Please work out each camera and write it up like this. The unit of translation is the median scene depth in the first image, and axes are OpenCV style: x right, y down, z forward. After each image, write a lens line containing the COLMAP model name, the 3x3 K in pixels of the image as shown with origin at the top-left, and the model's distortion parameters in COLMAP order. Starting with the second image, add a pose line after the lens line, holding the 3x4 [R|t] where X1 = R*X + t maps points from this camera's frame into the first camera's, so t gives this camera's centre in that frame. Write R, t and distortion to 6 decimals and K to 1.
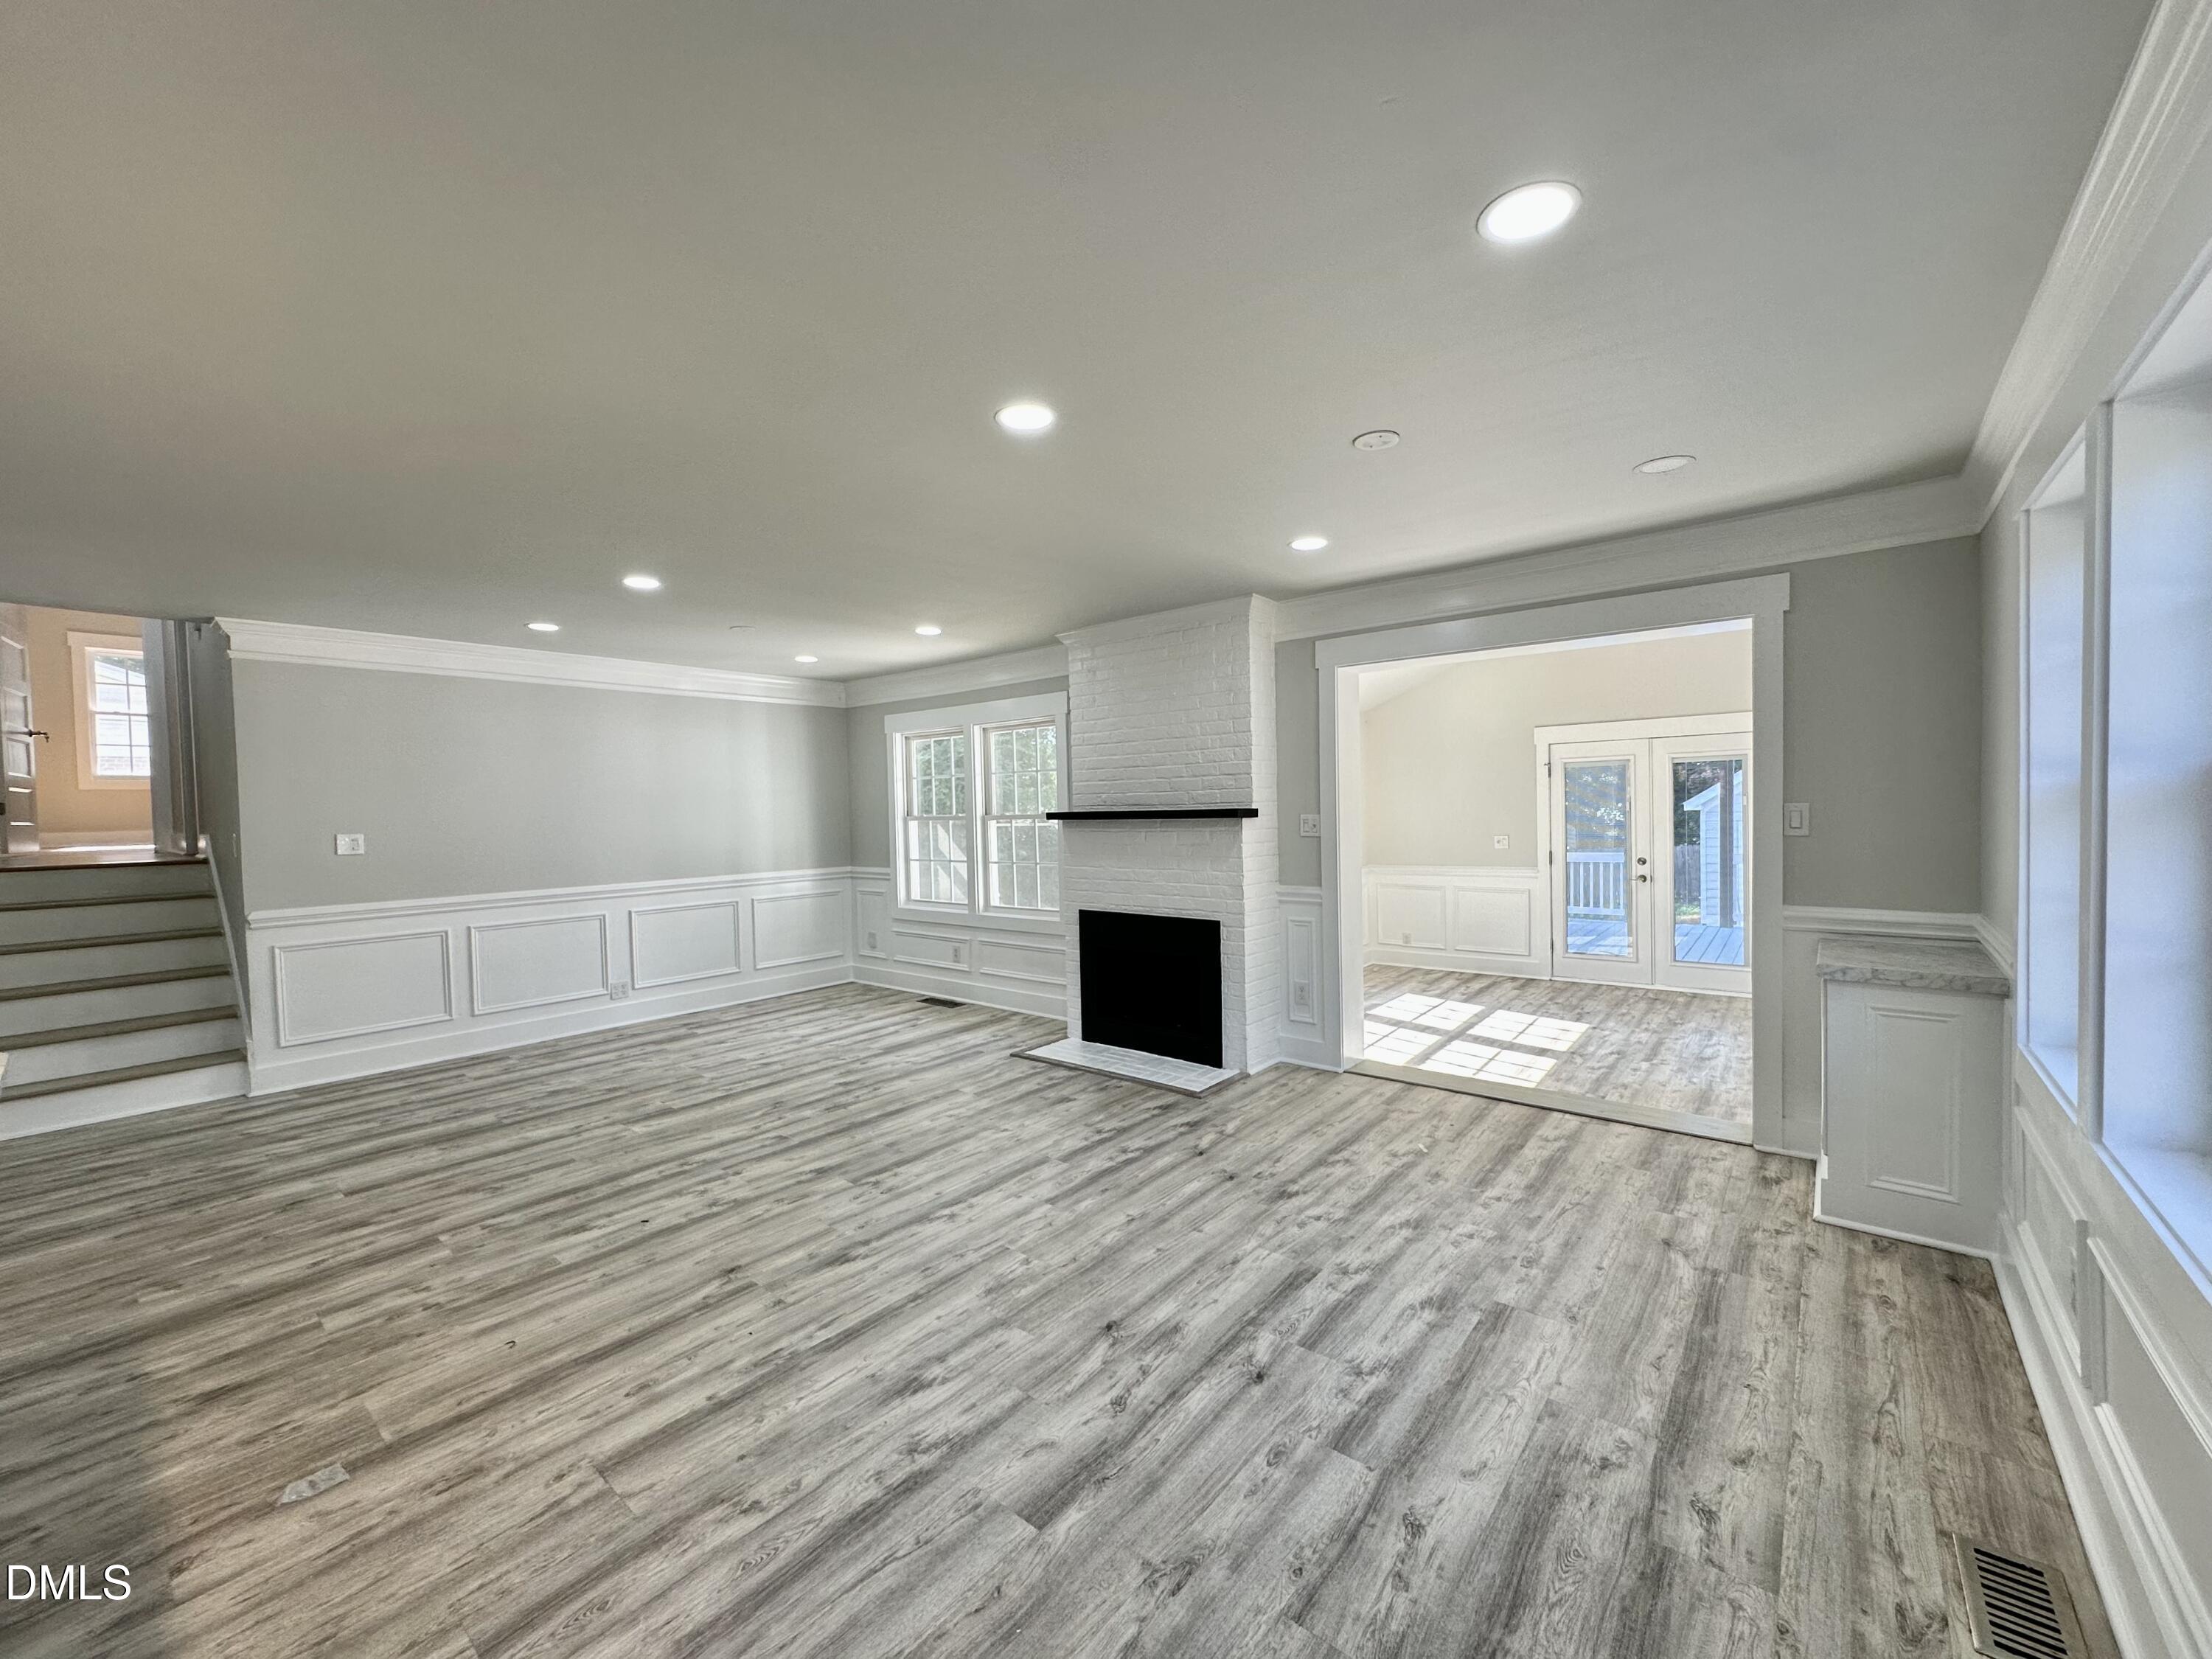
lens RADIAL K [[884.0, 0, 1103.9], [0, 884.0, 832.6], [0, 0, 1]] dist [-0.006335, 0.001001]
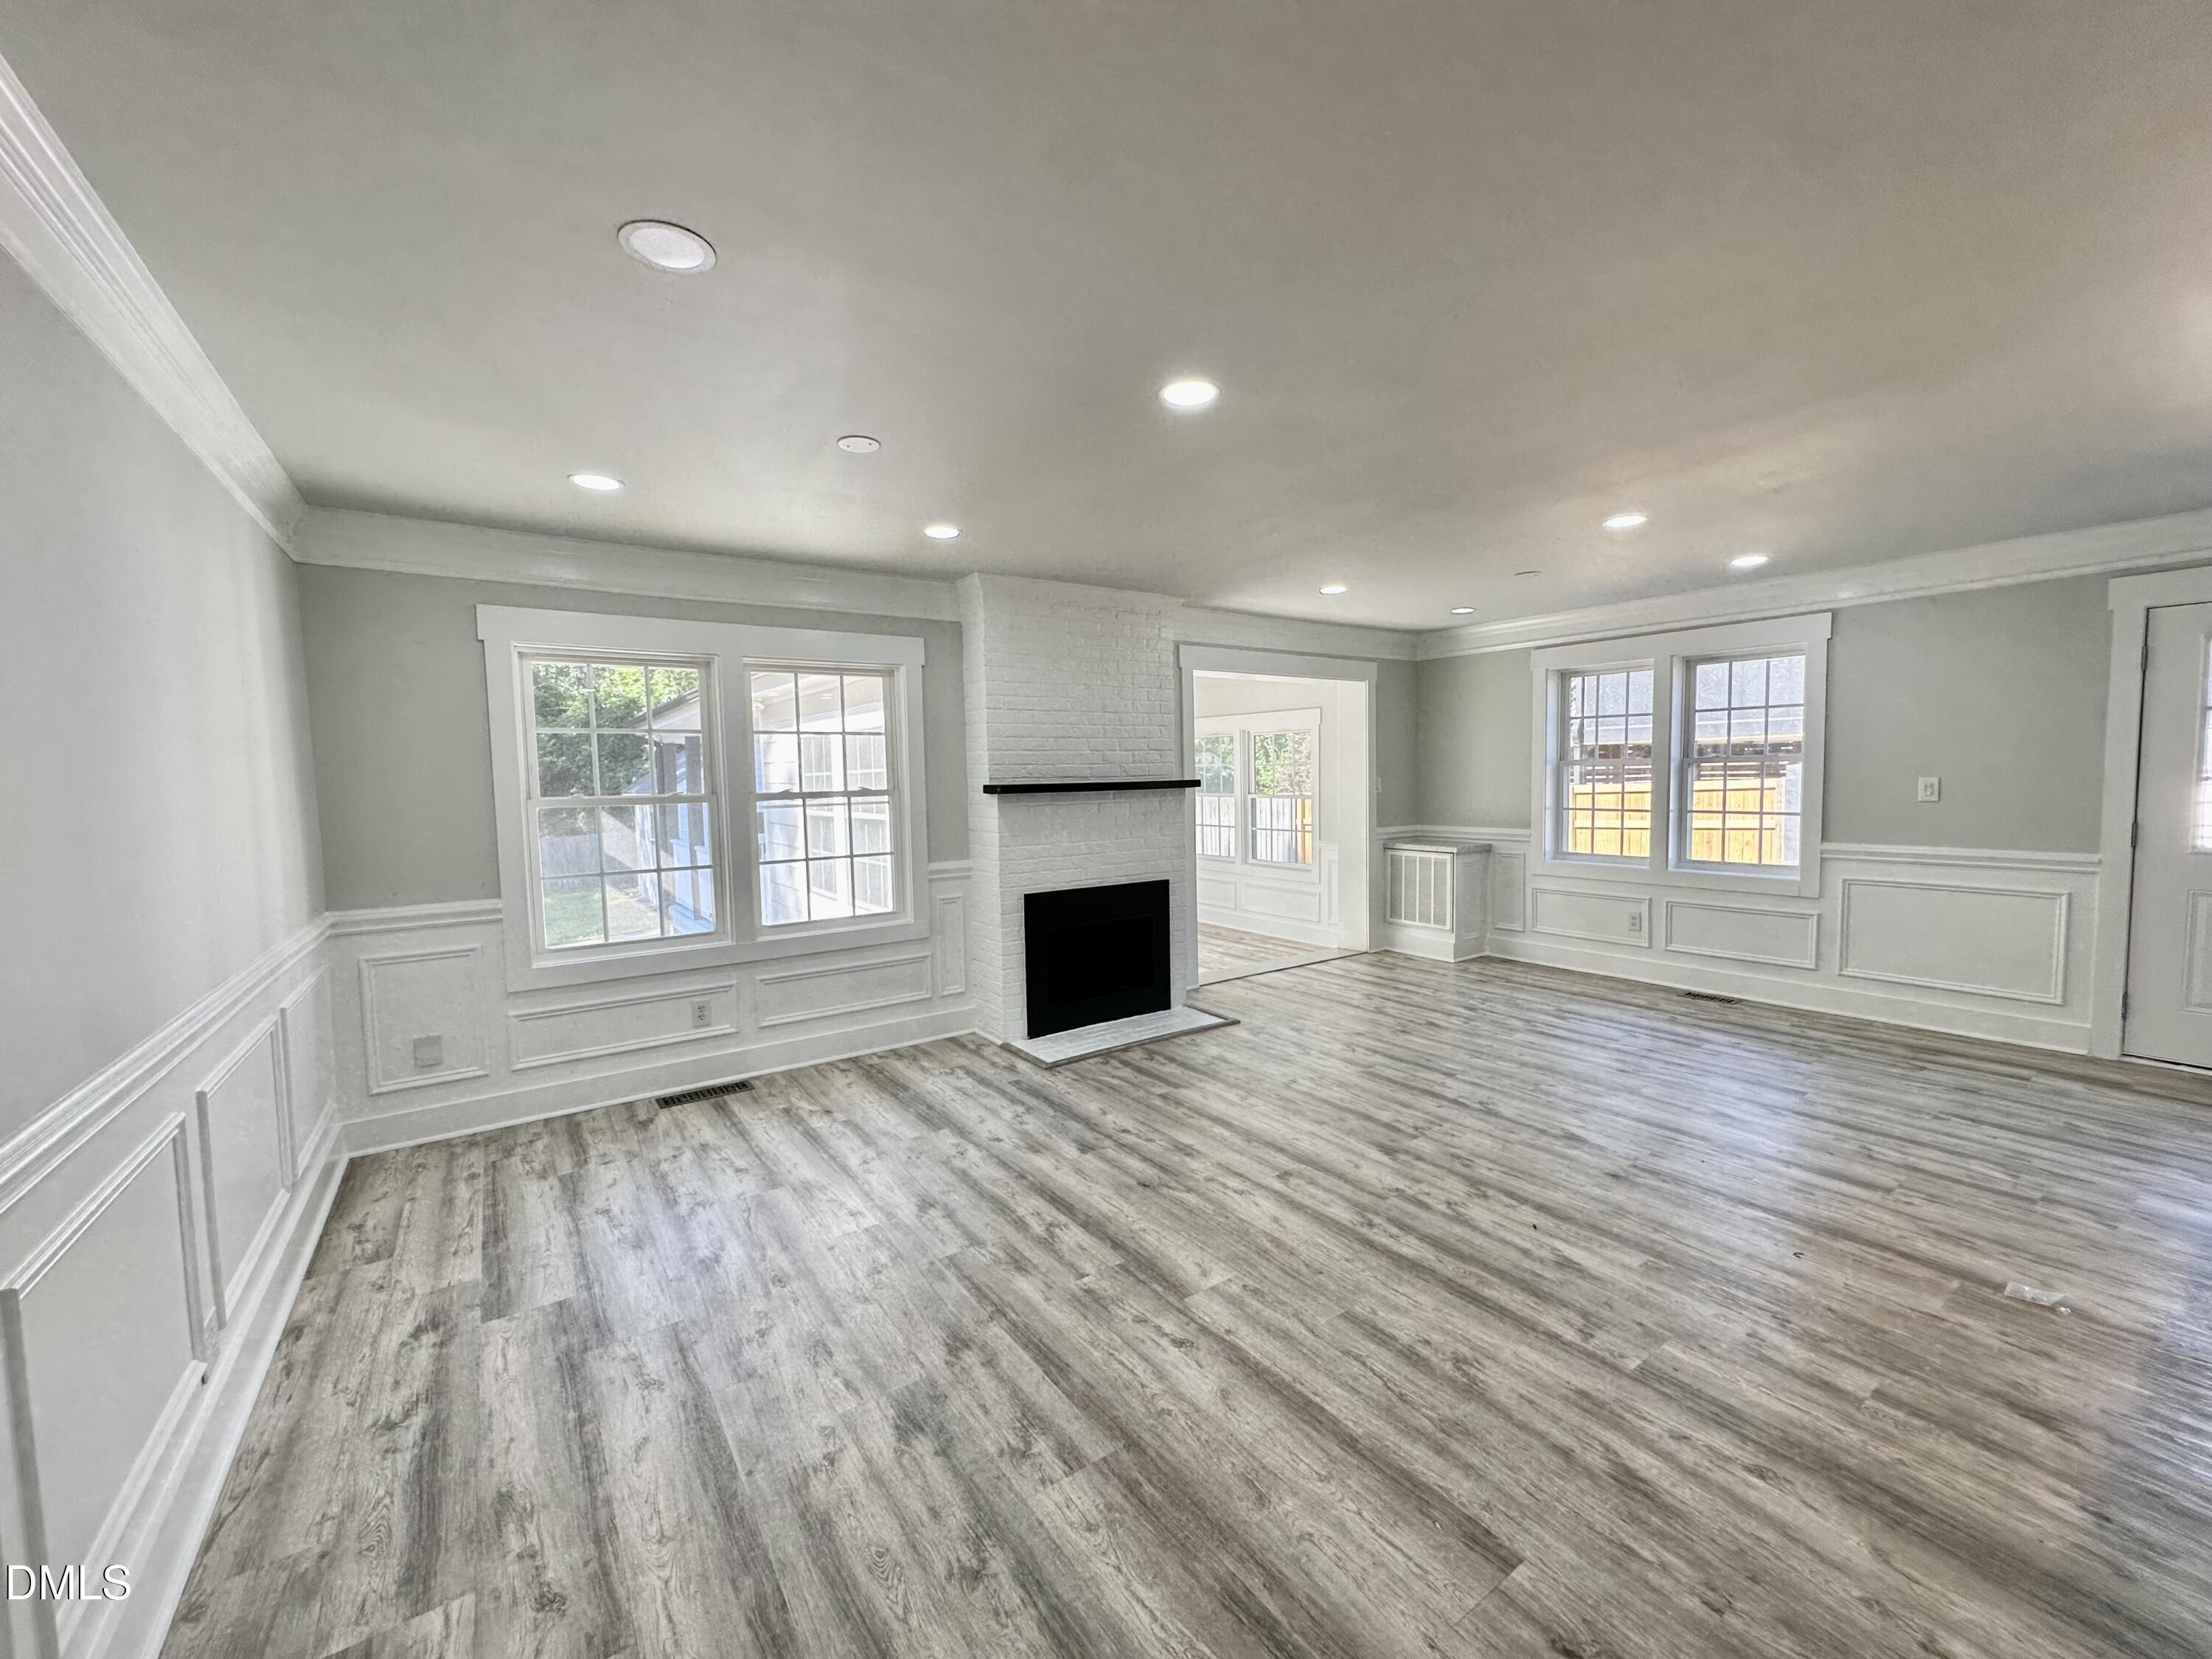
lens RADIAL K [[884.0, 0, 1103.9], [0, 884.0, 832.6], [0, 0, 1]] dist [-0.006335, 0.001001]
pose [[0.266755, -0.045970, 0.962667, -1.027164], [0.042445, 0.998453, 0.035917, -0.004229], [-0.962829, 0.031279, 0.268293, 0.813810]]
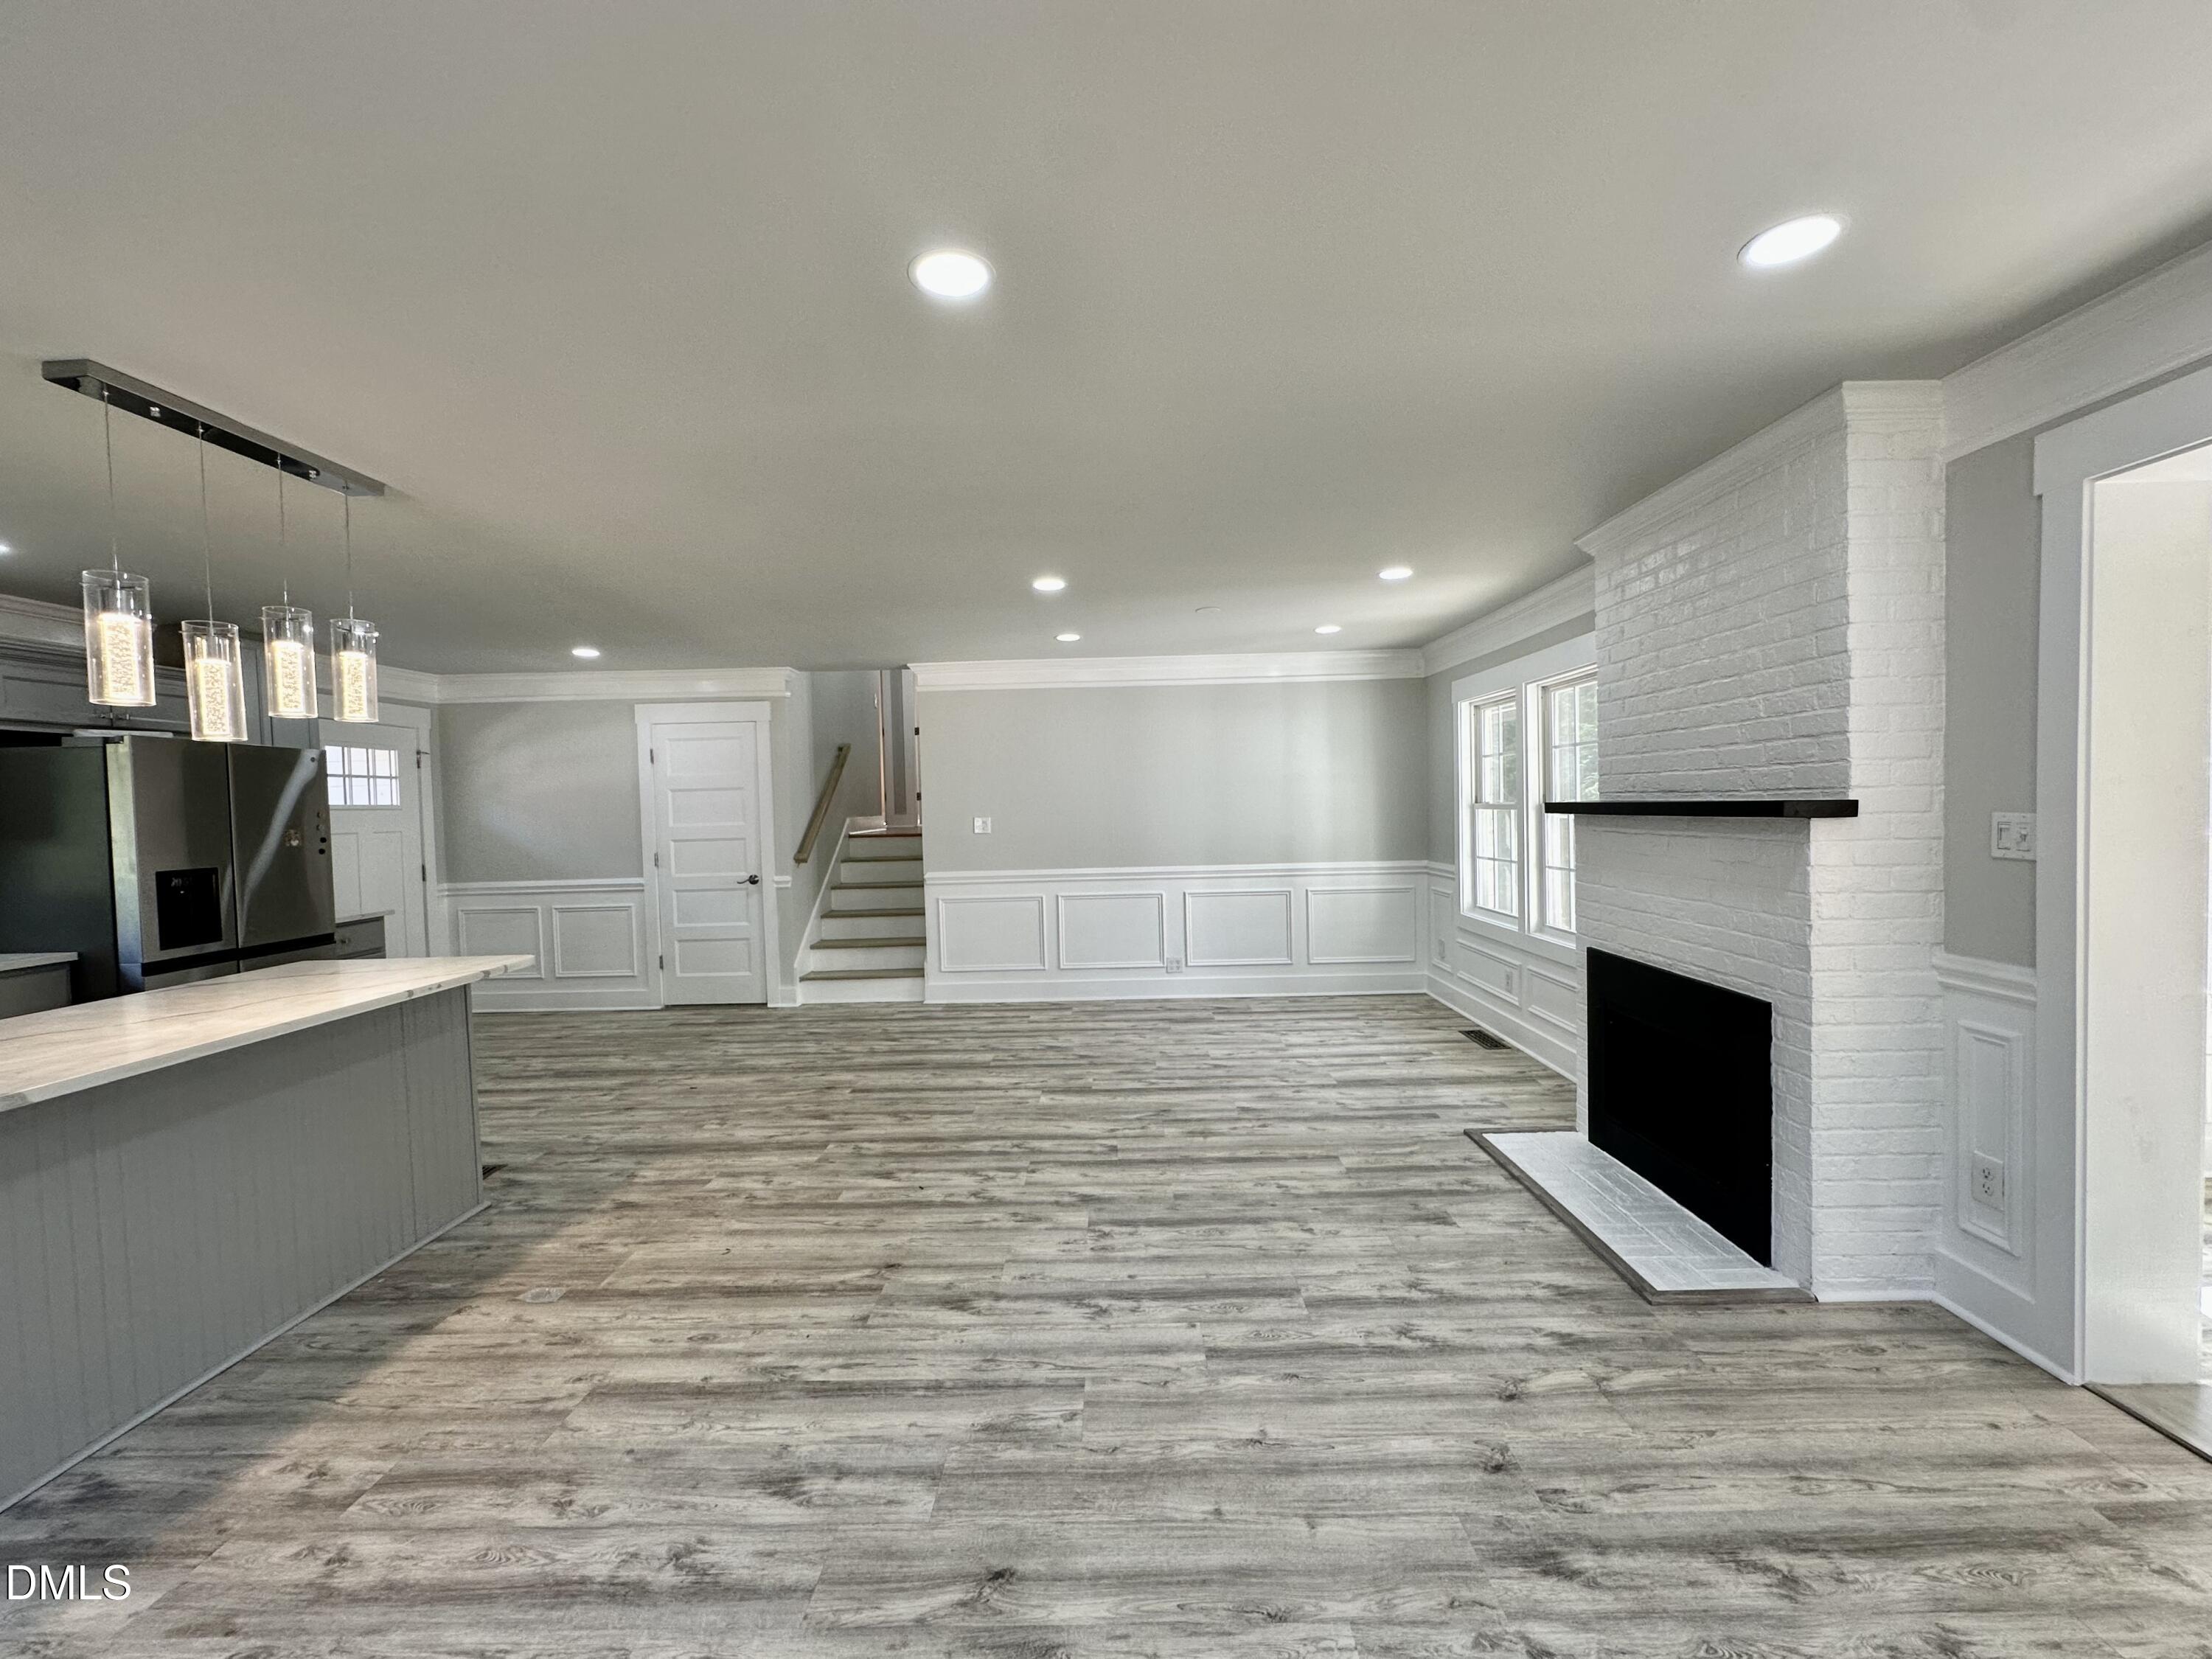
lens RADIAL K [[884.0, 0, 1103.9], [0, 884.0, 832.6], [0, 0, 1]] dist [-0.006335, 0.001001]
pose [[0.629883, 0.030932, -0.776074, 0.308121], [-0.012282, 0.999478, 0.029868, -0.018821], [0.776593, -0.009282, 0.629934, 0.347593]]
